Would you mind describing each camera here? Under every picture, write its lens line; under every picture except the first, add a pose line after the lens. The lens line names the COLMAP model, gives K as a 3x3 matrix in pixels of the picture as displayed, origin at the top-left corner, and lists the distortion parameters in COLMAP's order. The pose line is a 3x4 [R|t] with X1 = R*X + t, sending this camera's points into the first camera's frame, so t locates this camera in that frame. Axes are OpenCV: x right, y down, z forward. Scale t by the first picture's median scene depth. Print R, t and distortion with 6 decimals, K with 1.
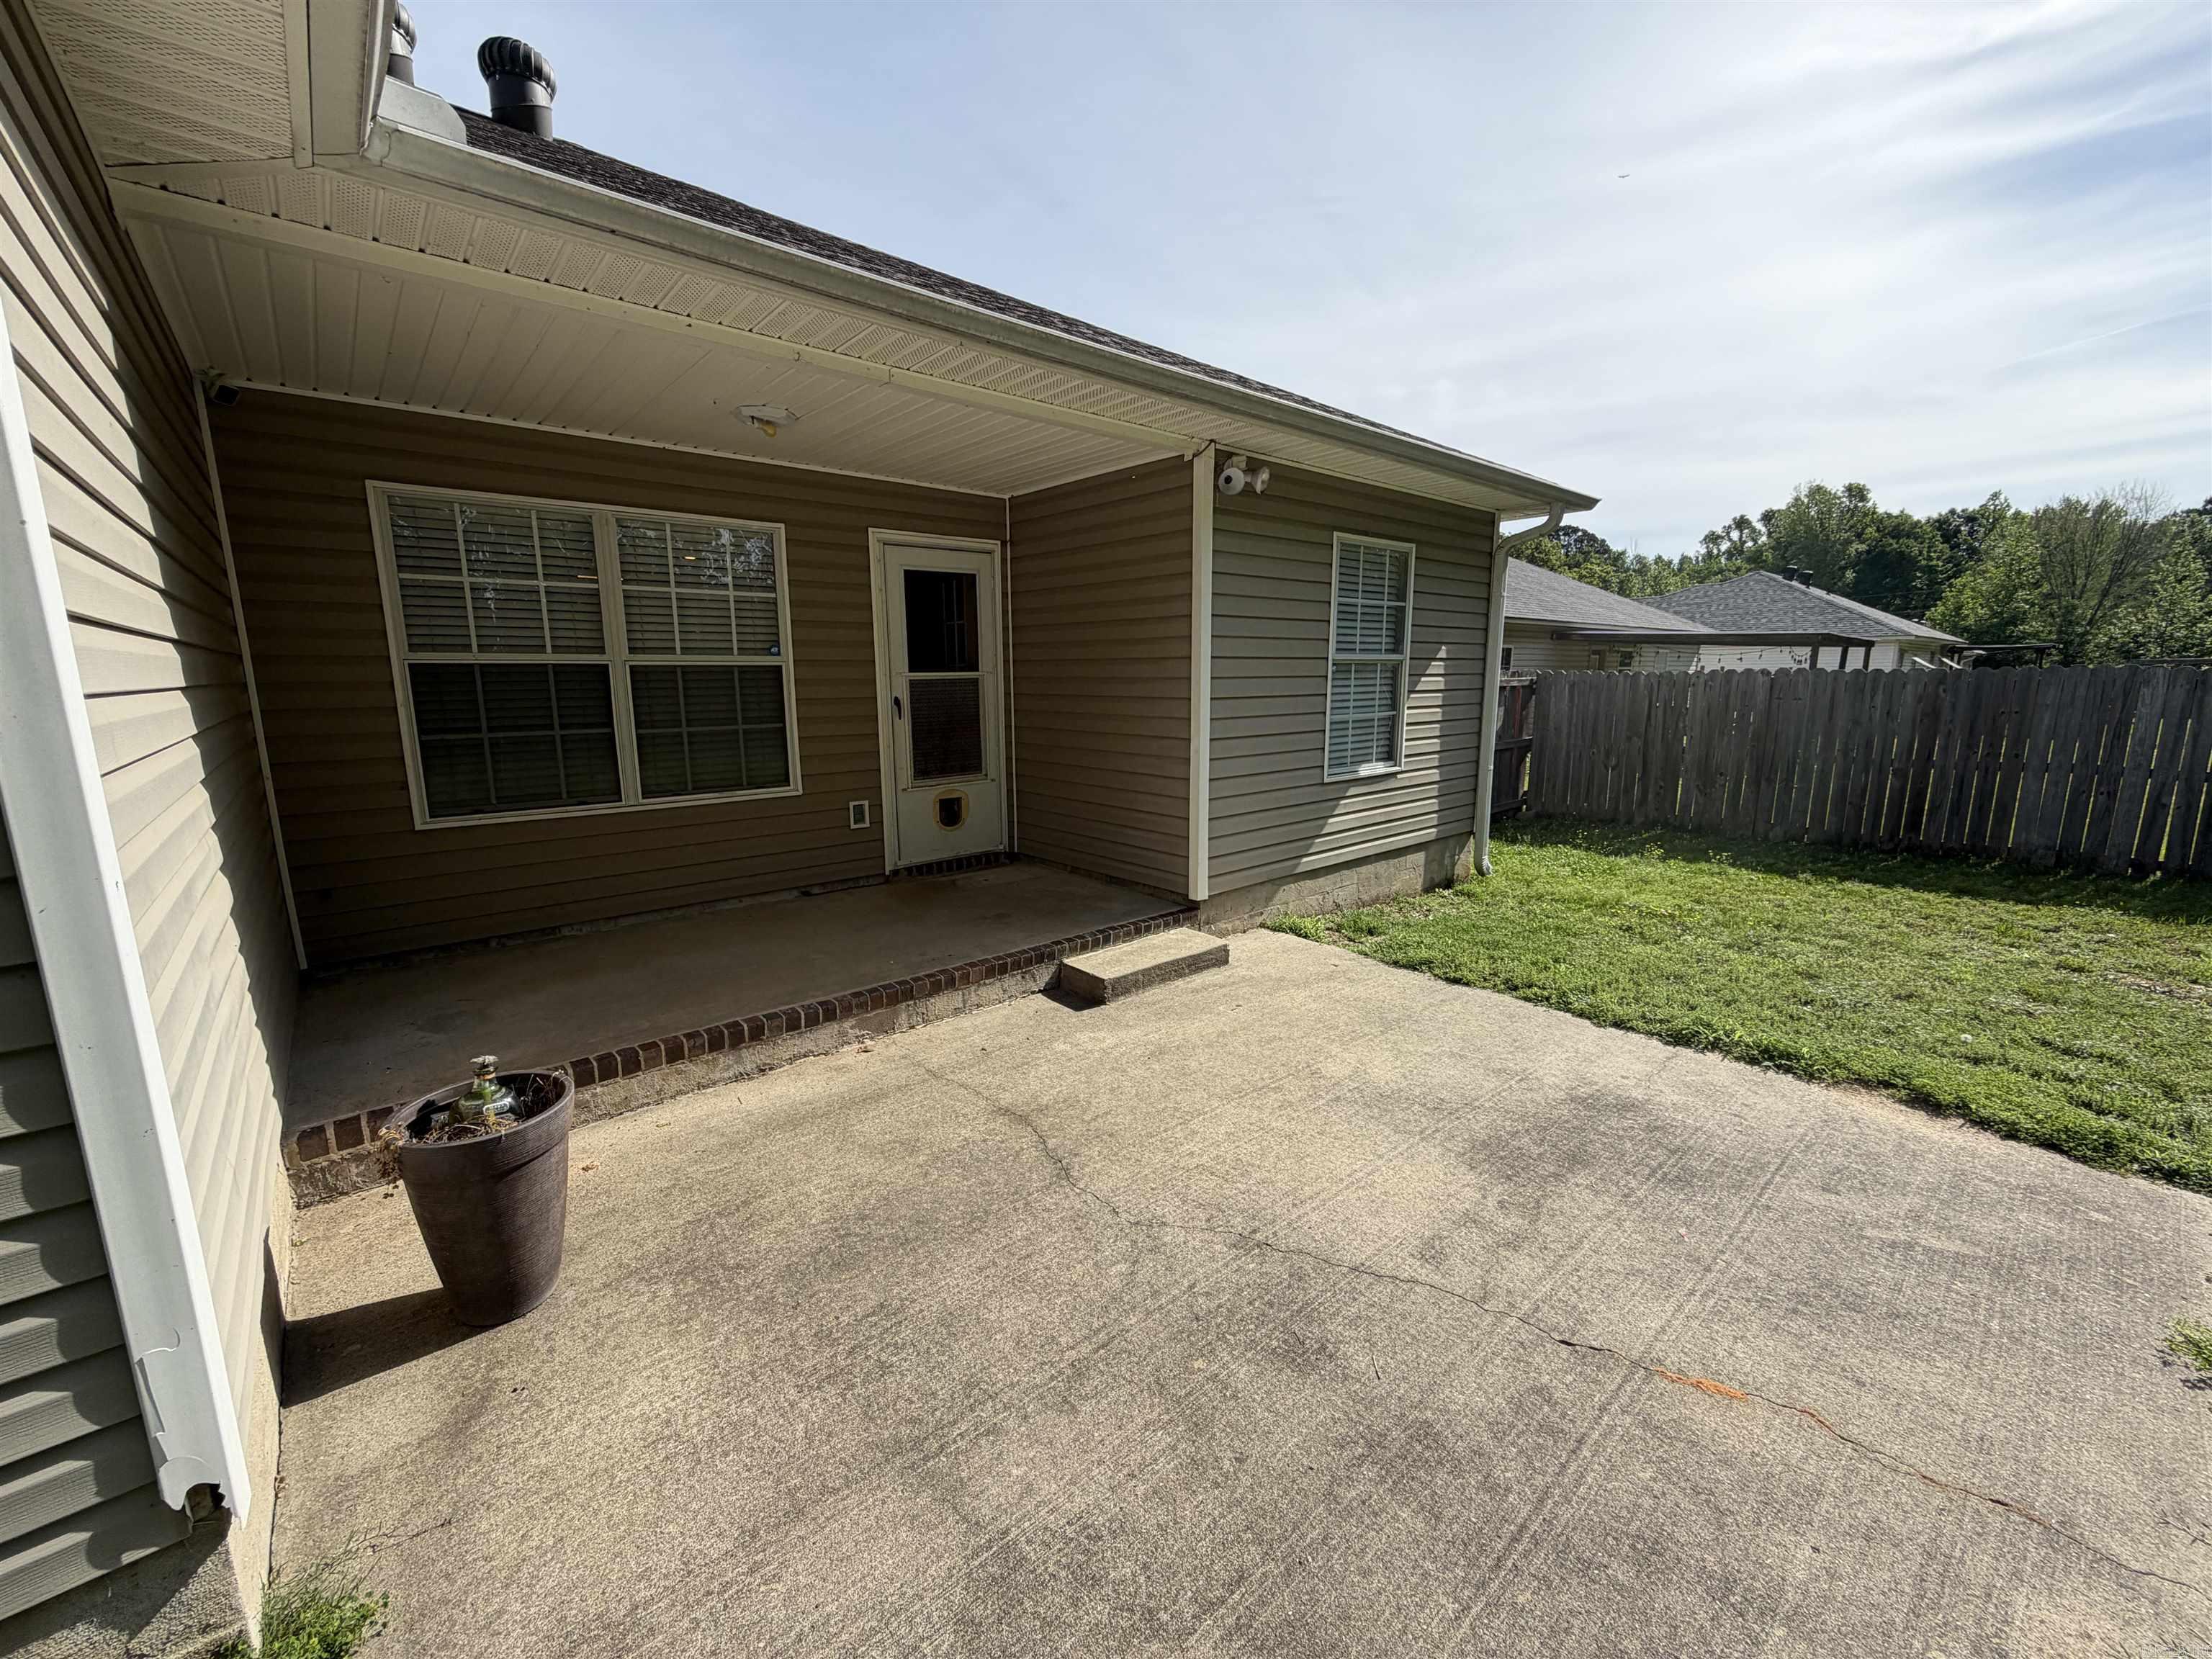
lens RADIAL K [[882.5, 0, 1095.6], [0, 882.5, 830.1], [0, 0, 1]] dist [-0.000551, 0.000300]
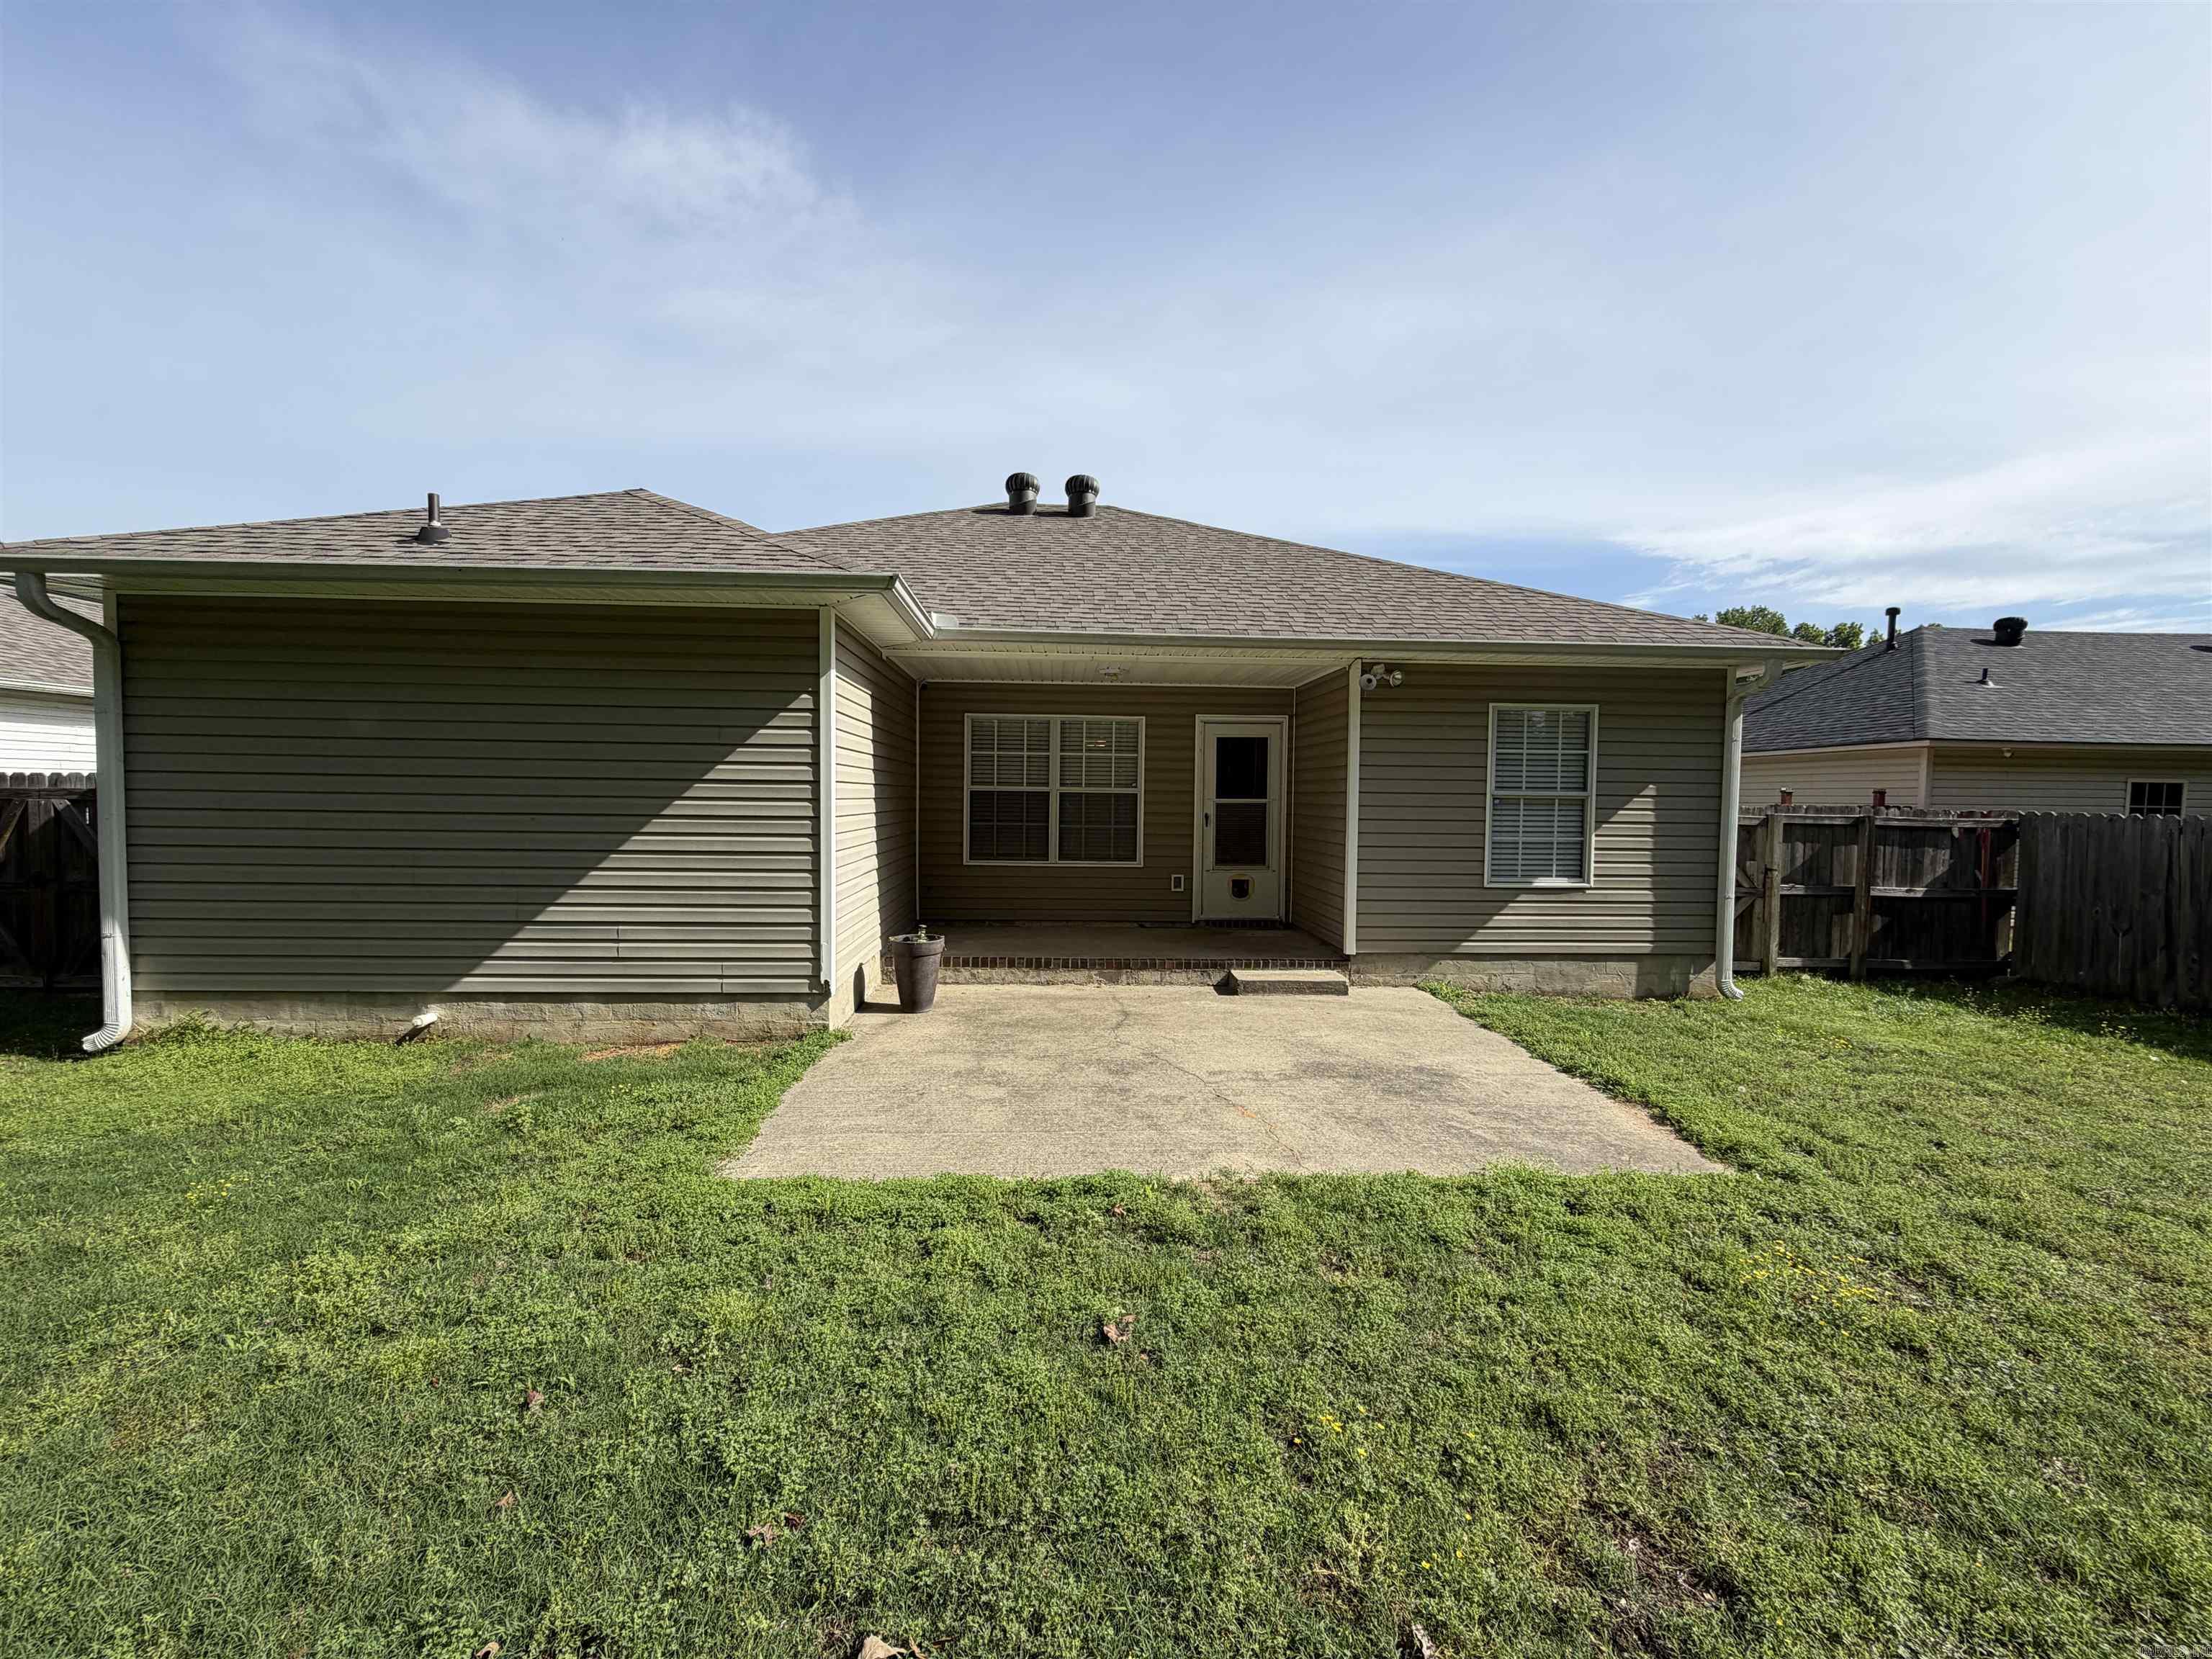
lens RADIAL K [[882.5, 0, 1093.8], [0, 882.5, 833.3], [0, 0, 1]] dist [-0.000551, 0.000300]
pose [[0.787147, 0.042113, -0.615326, 0.685094], [-0.126166, 0.987564, -0.093807, 0.071872], [0.603723, 0.151473, 0.782671, -0.439998]]
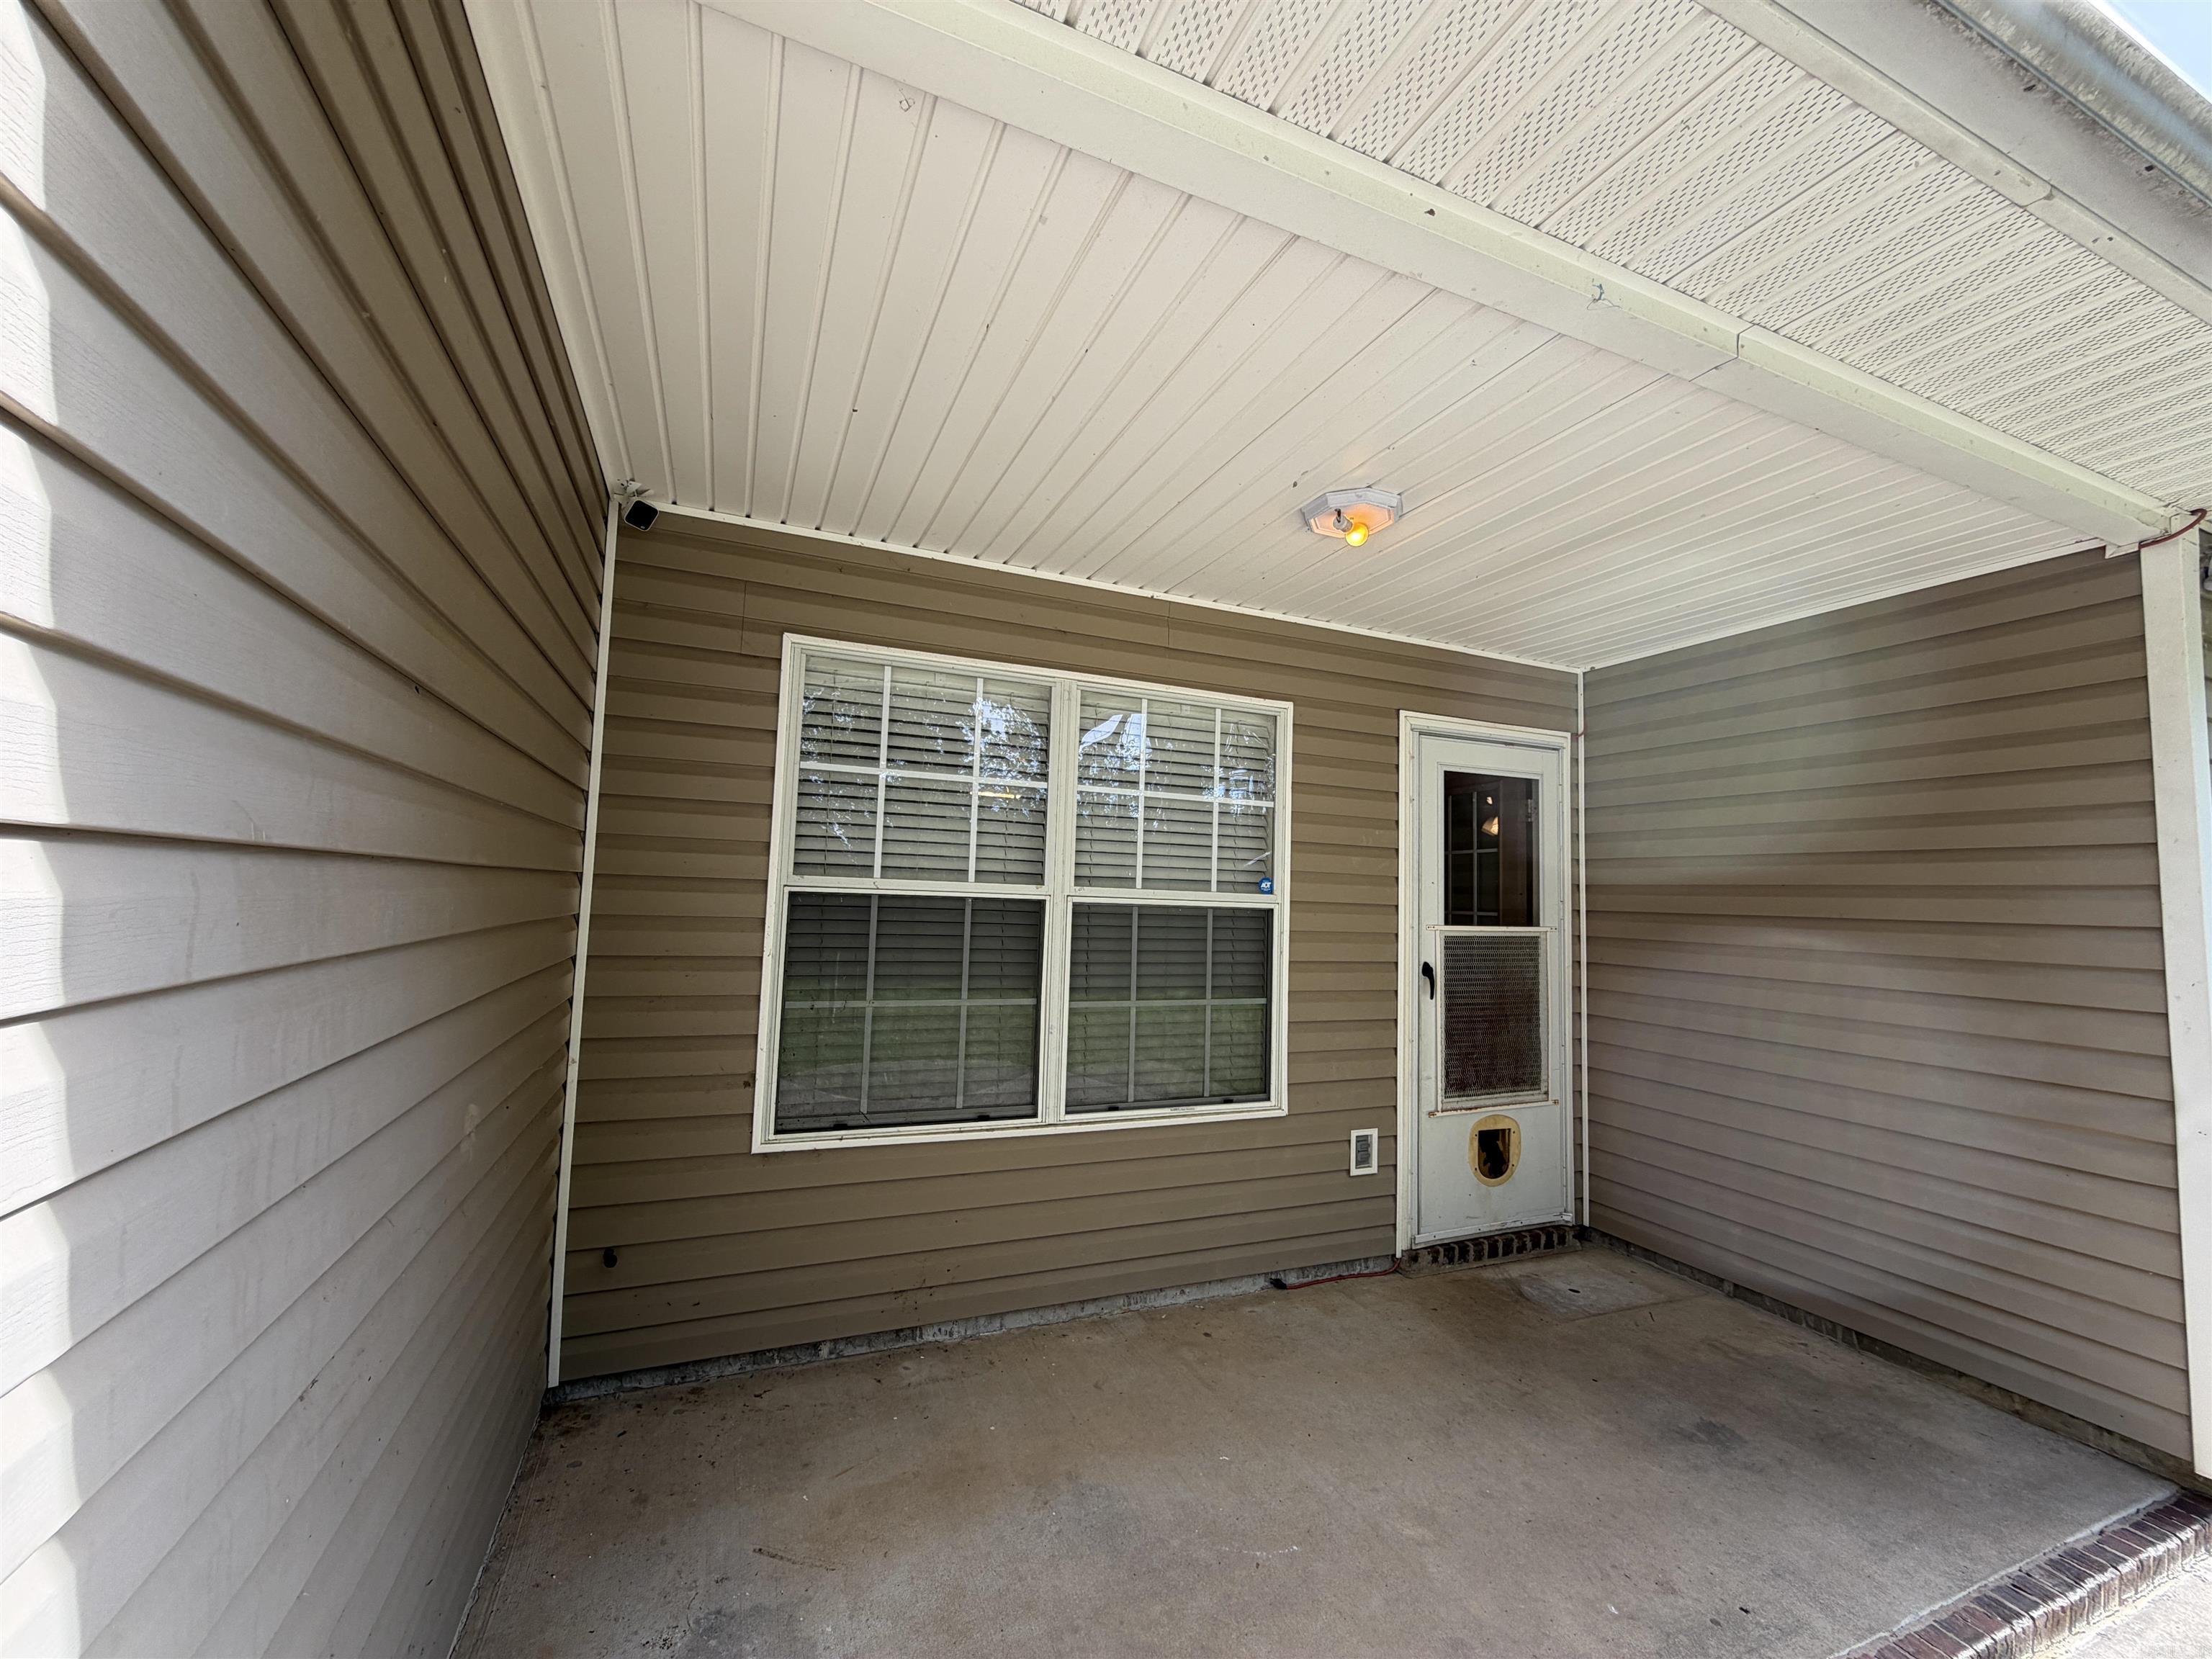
lens RADIAL K [[882.5, 0, 1099.6], [0, 882.5, 828.4], [0, 0, 1]] dist [-0.000551, 0.000300]
pose [[0.951636, 0.012634, -0.306968, -0.284997], [-0.091301, 0.965645, -0.243299, -0.076008], [0.293348, 0.259559, 0.920096, 0.359073]]
